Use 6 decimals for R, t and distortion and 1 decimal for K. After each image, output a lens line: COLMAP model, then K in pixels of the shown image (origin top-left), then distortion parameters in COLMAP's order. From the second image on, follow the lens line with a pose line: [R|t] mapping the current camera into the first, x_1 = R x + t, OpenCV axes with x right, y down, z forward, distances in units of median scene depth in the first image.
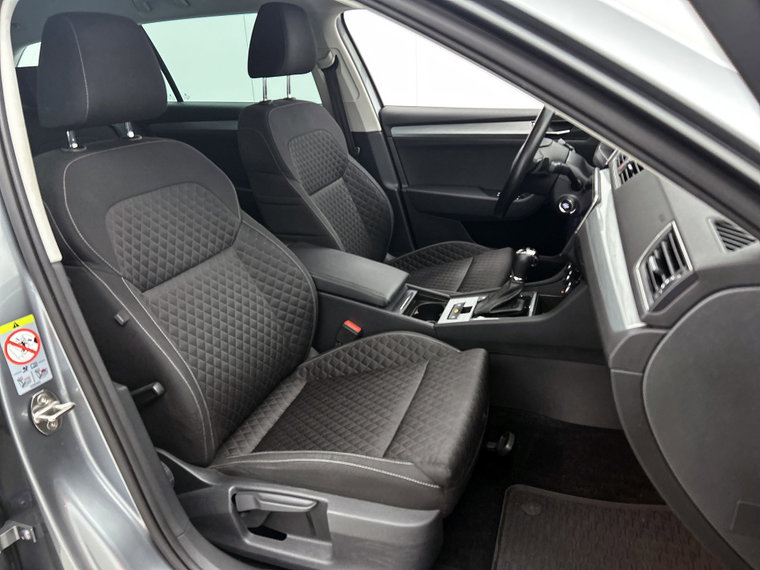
lens RADIAL K [[575.7, 0, 381.9], [0, 575.7, 279.9], [0, 0, 1]] dist [-0.004646, -0.031803]
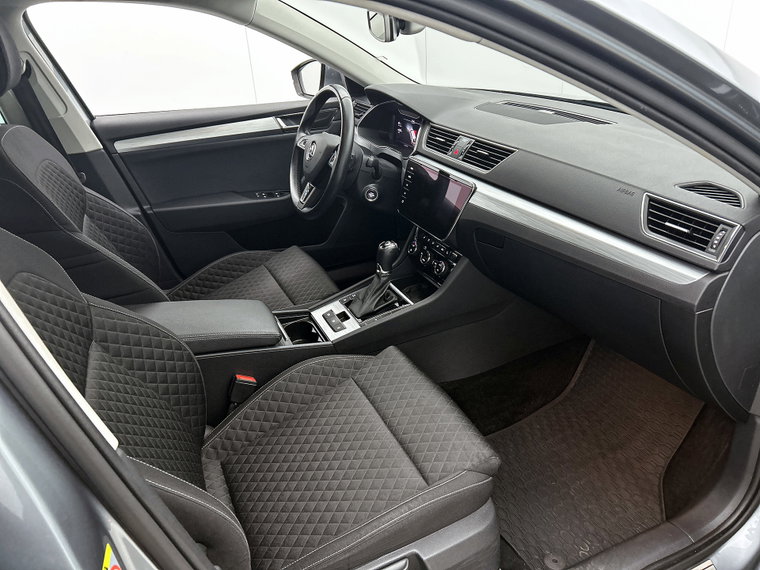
lens RADIAL K [[575.7, 0, 378.2], [0, 575.7, 289.8], [0, 0, 1]] dist [-0.004646, -0.031803]
pose [[0.724756, -0.302661, 0.618971, -0.328723], [0.265795, 0.951633, 0.154103, -0.103744], [-0.635674, 0.052832, 0.770148, 0.159055]]
